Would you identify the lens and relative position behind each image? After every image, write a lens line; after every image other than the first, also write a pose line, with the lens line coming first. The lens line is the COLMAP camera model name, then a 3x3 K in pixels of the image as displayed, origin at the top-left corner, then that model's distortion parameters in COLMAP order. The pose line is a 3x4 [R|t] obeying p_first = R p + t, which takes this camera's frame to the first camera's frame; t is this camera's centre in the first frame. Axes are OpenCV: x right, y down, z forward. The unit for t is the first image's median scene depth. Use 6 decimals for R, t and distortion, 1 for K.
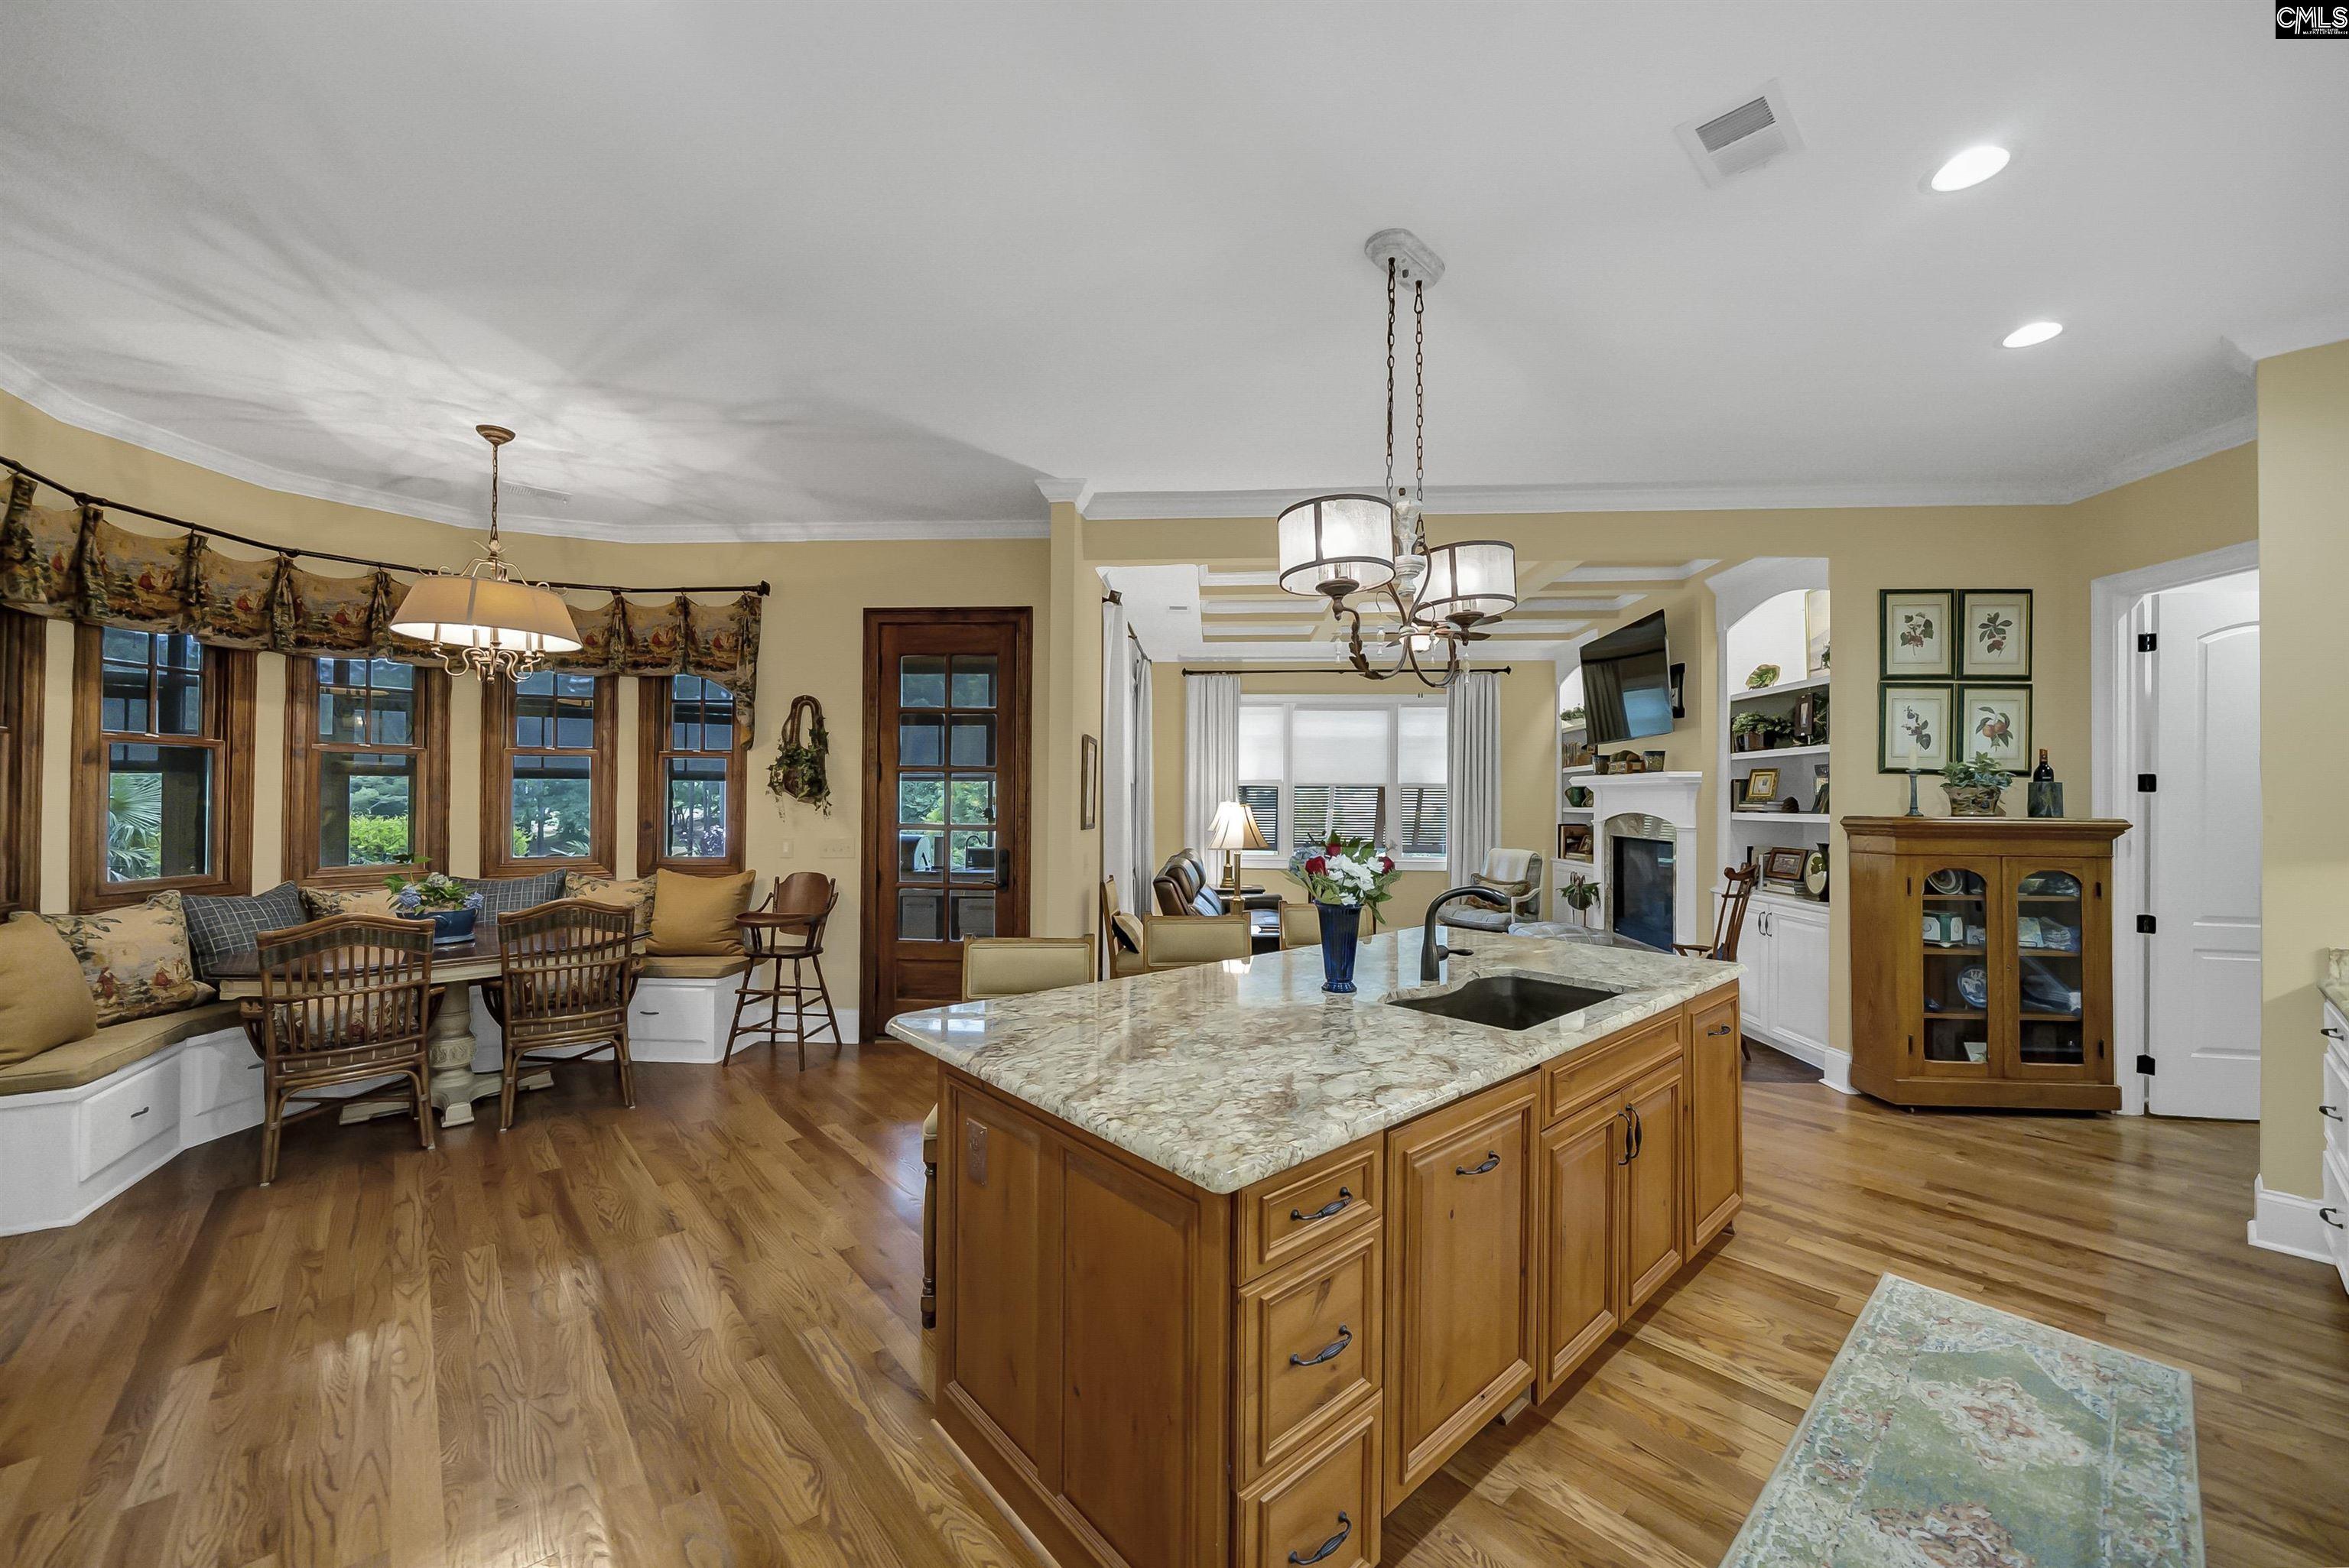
lens RADIAL K [[901.2, 0, 1174.5], [0, 901.2, 784.0], [0, 0, 1]] dist [-0.002205, -0.000098]
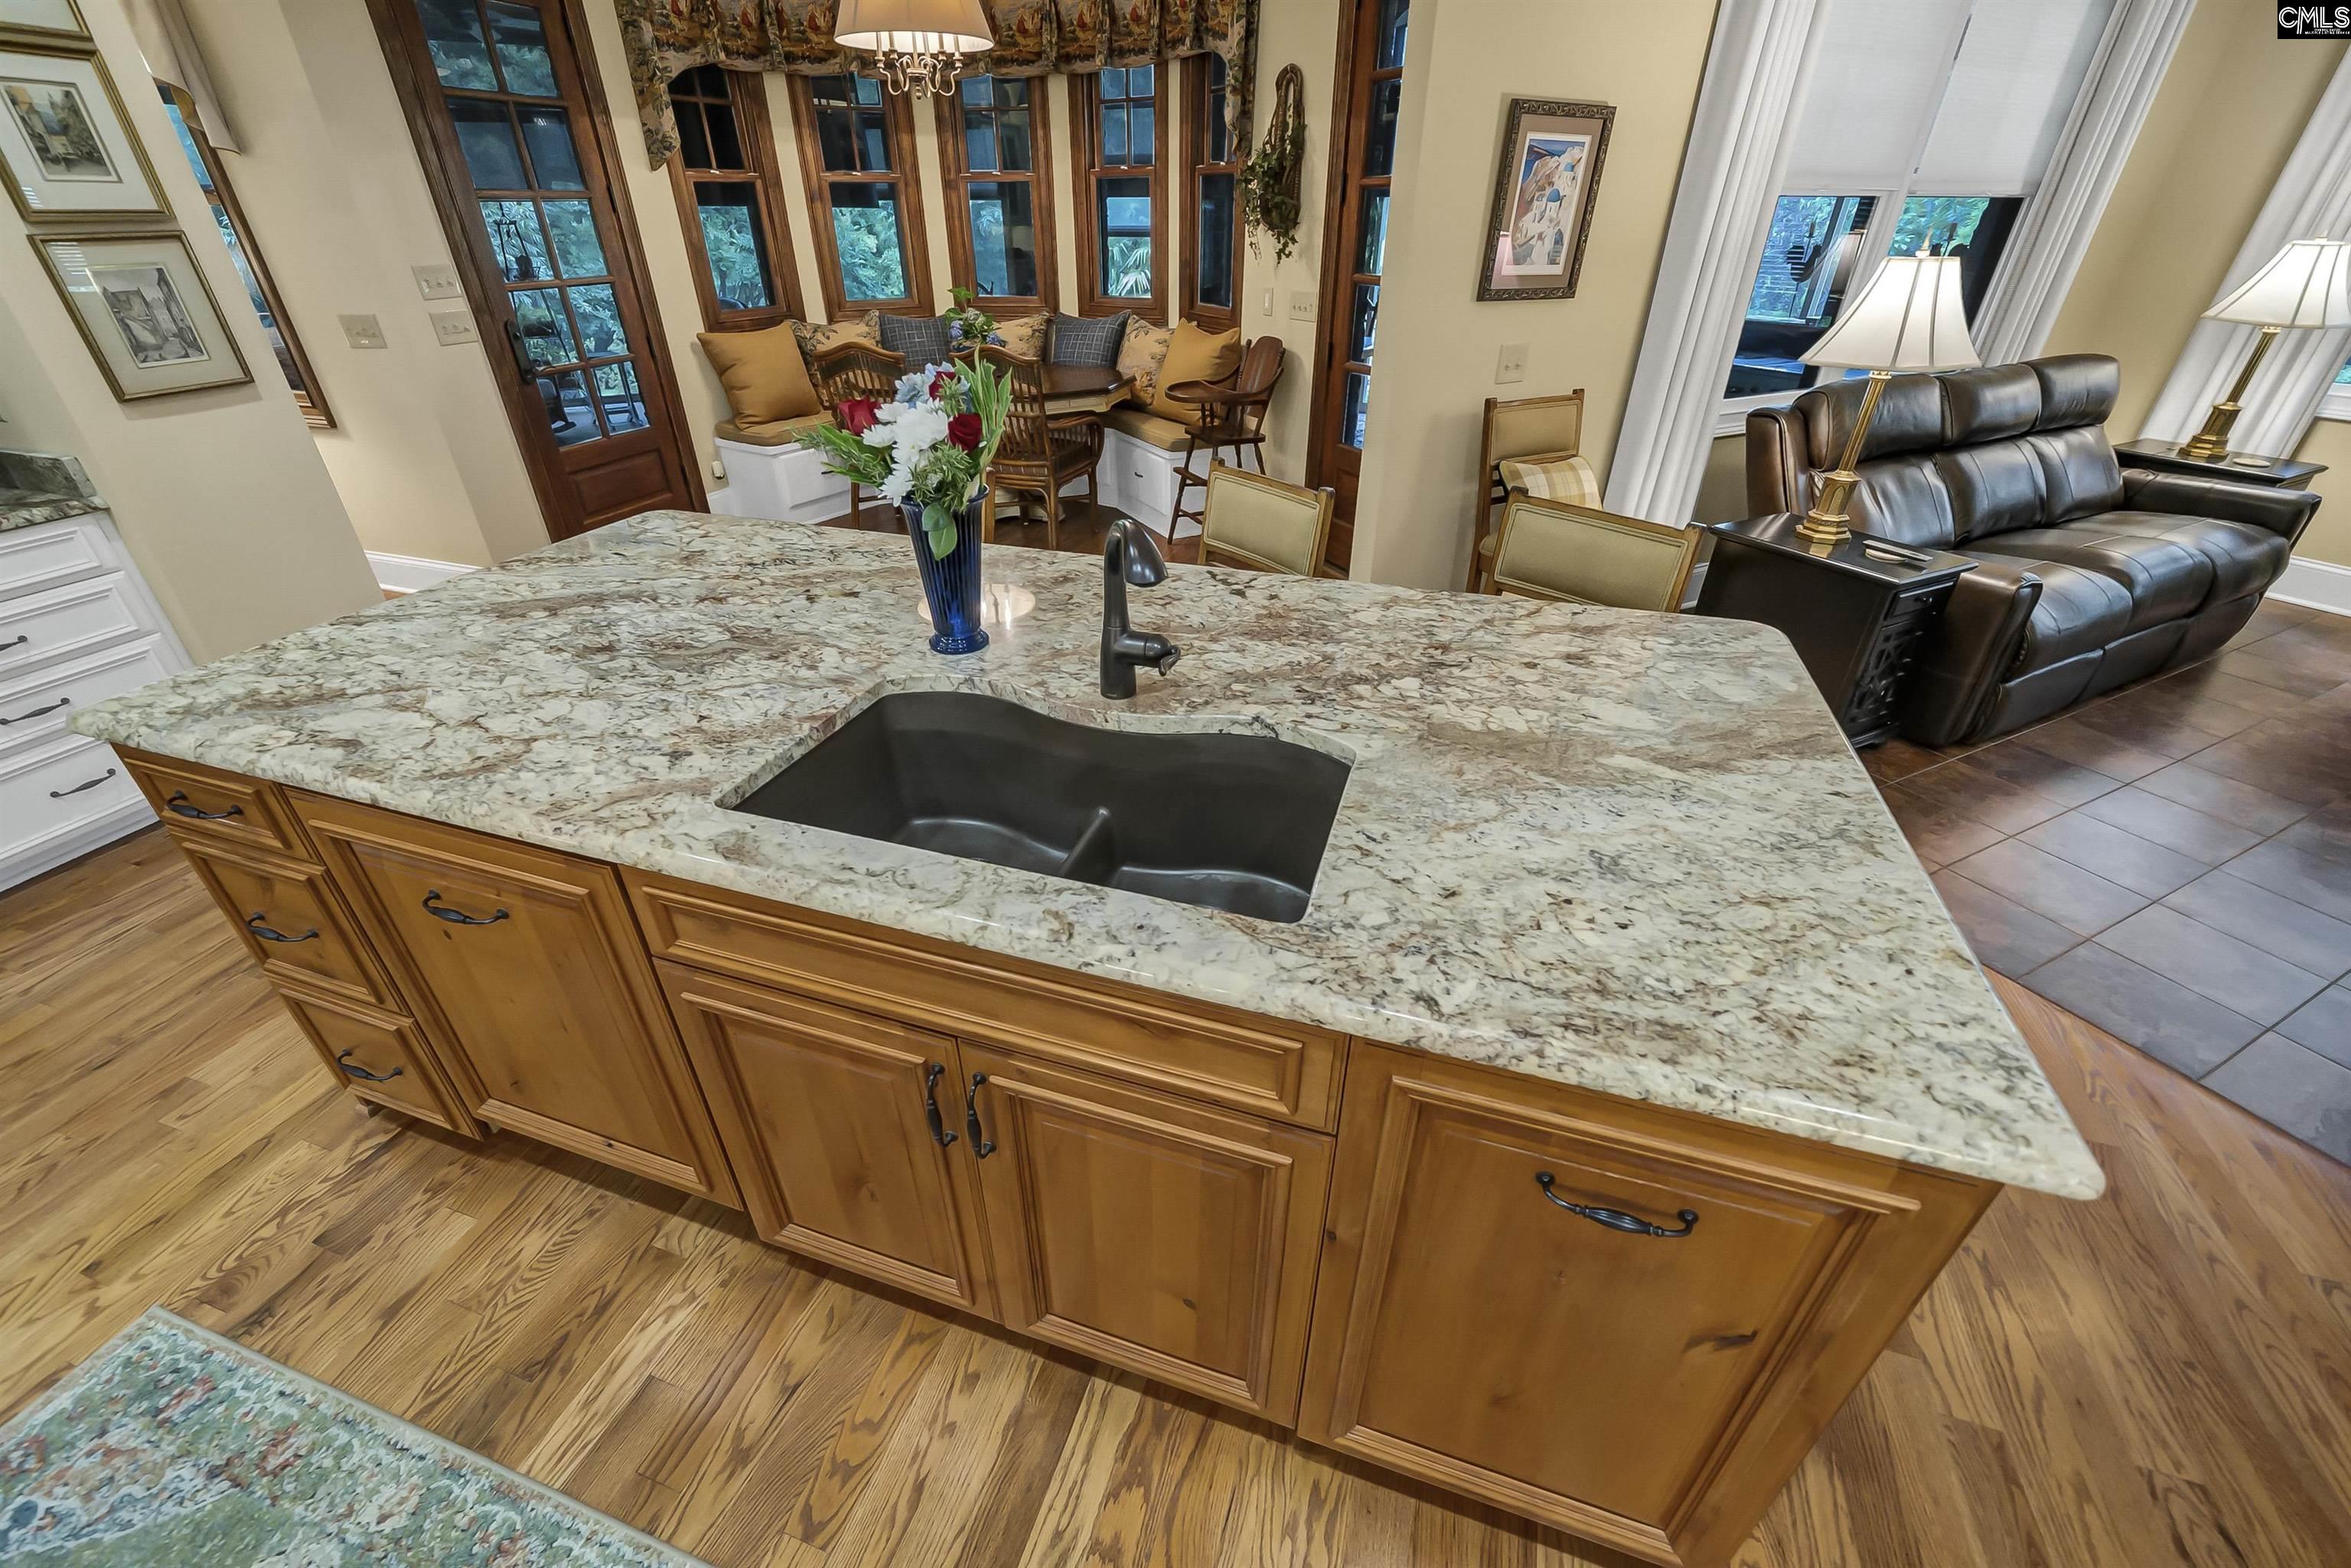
lens RADIAL K [[967.4, 0, 1102.4], [0, 967.4, 803.6], [0, 0, 1]] dist [-0.003653, -0.000405]
pose [[0.478847, 0.455220, -0.750653, 0.350133], [0.017959, 0.849799, 0.526801, -0.006841], [0.877714, -0.265738, 0.398749, 0.374291]]
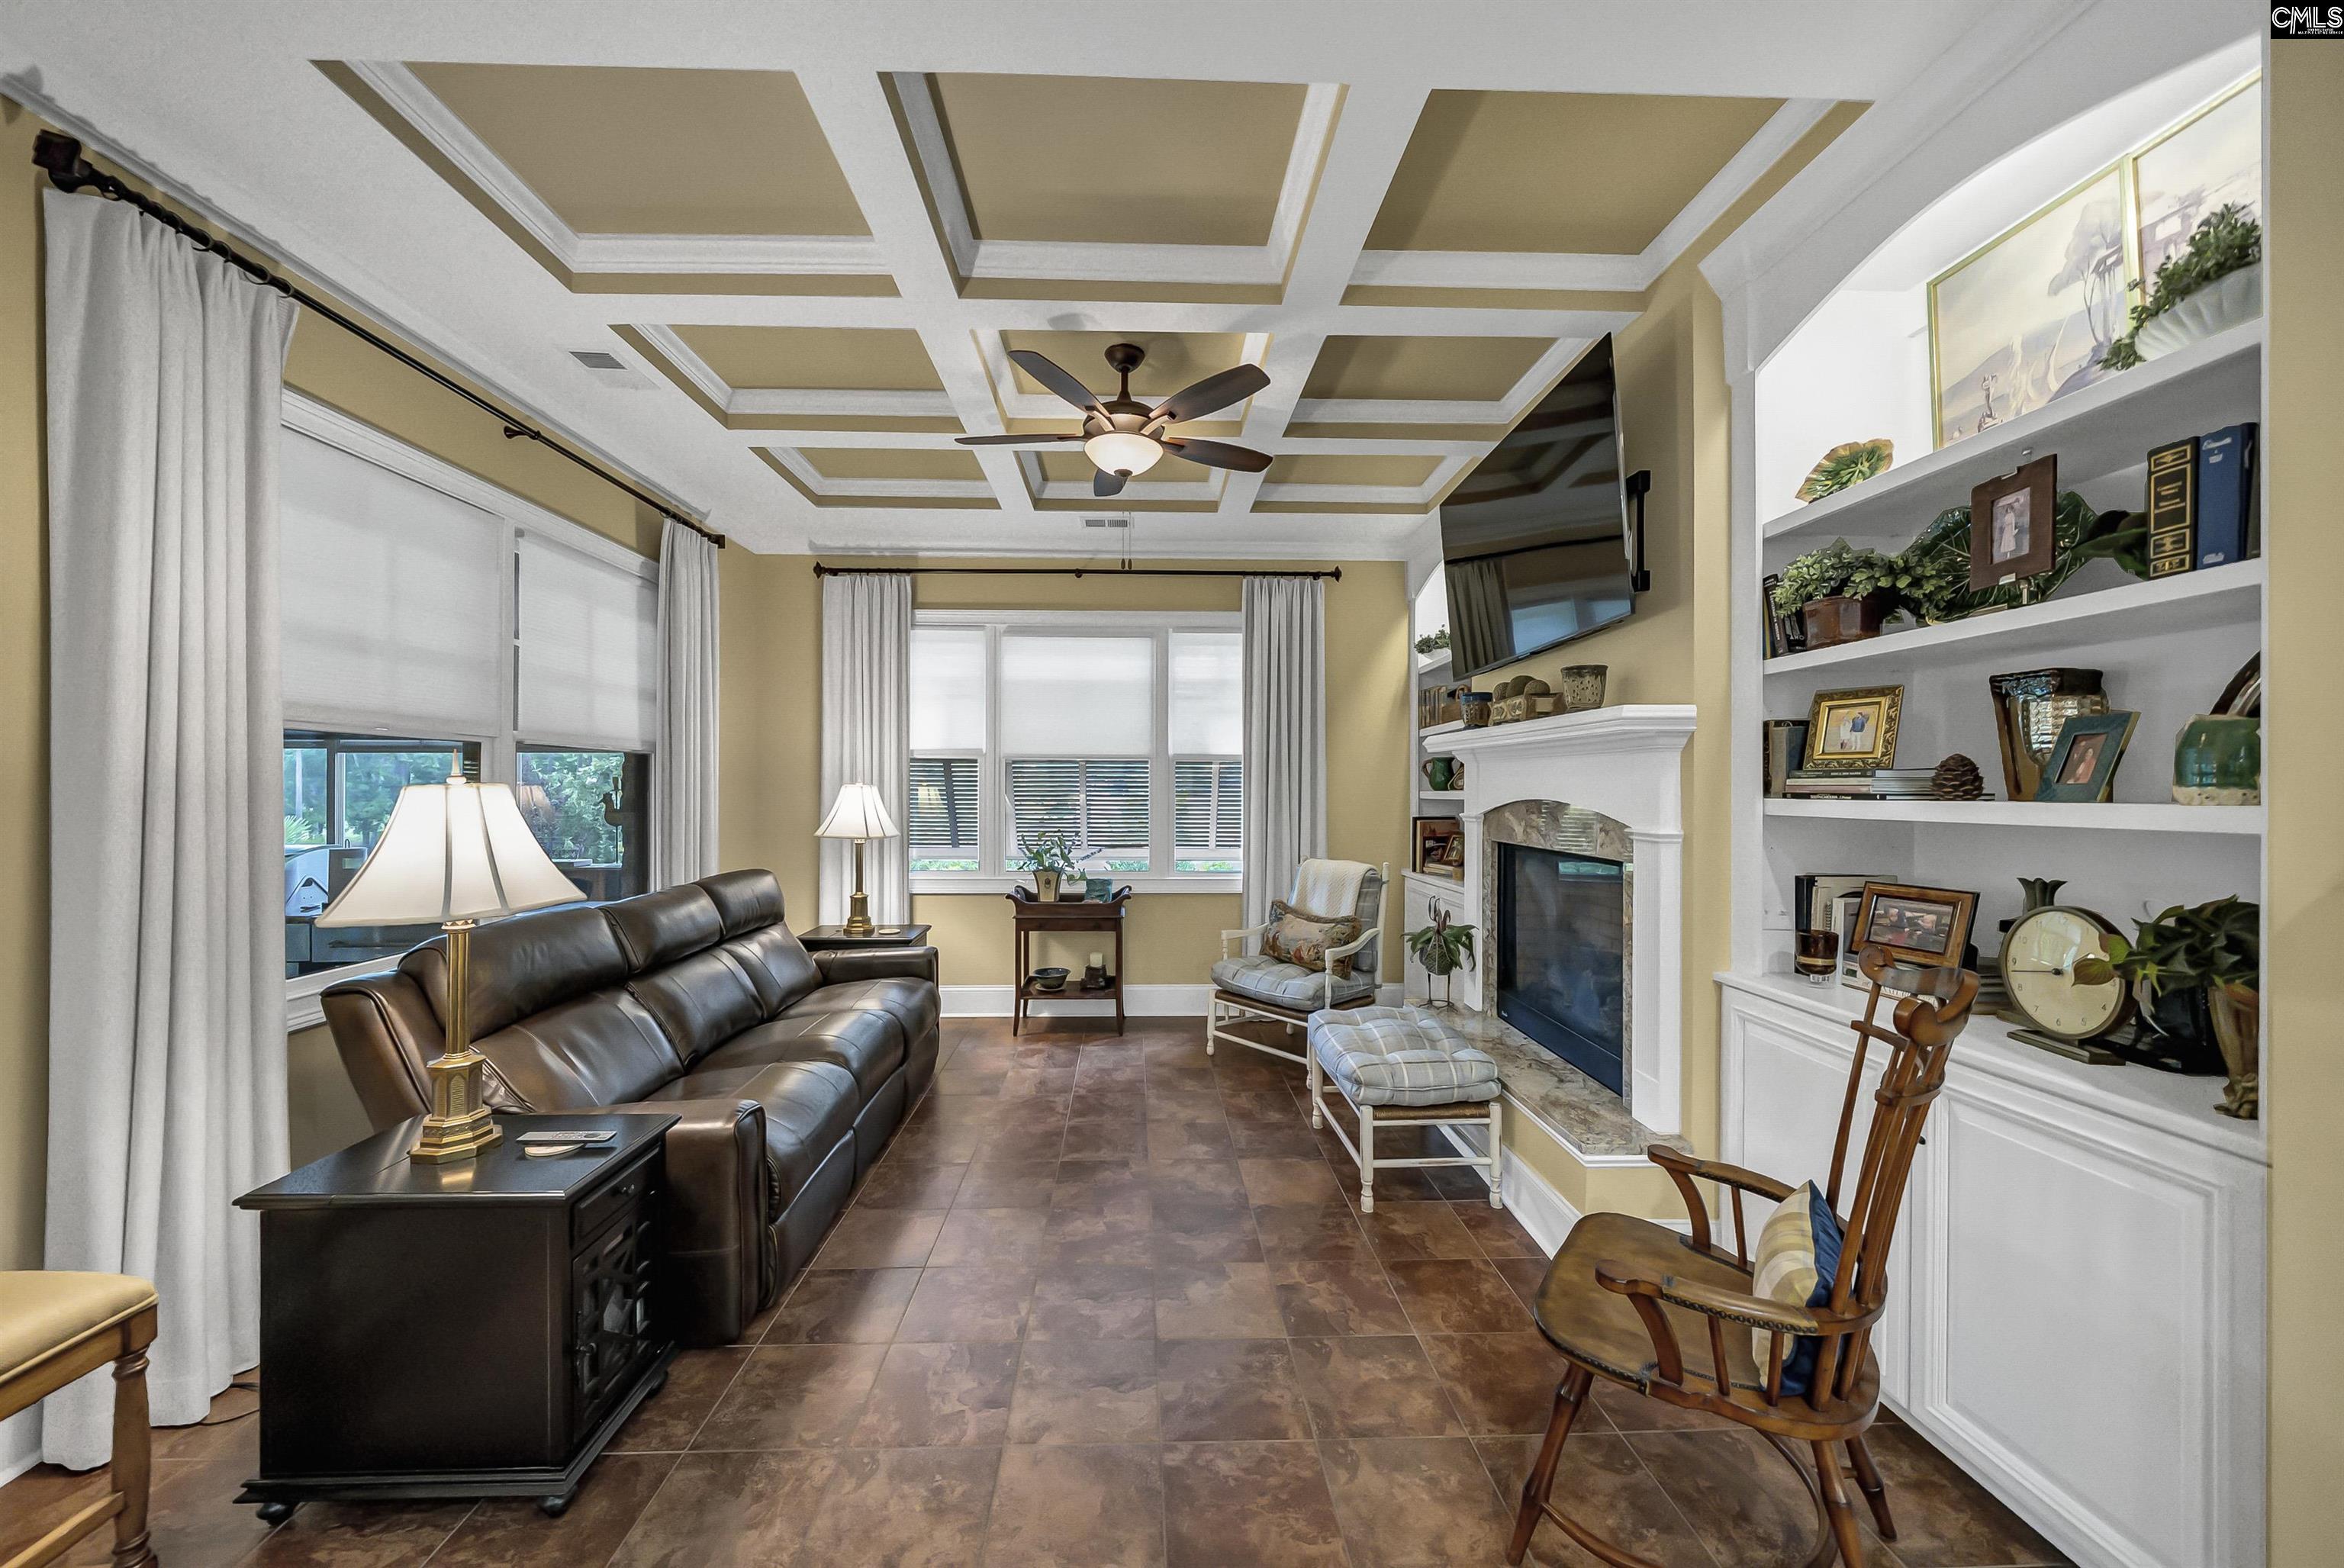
lens RADIAL K [[835.9, 0, 1209.8], [0, 835.9, 776.2], [0, 0, 1]] dist [-0.001452, -0.000144]
pose [[0.991596, -0.004047, 0.129309, 0.308684], [0.003512, 0.999984, 0.004368, 0.018483], [-0.129324, -0.003877, 0.991595, 0.645471]]
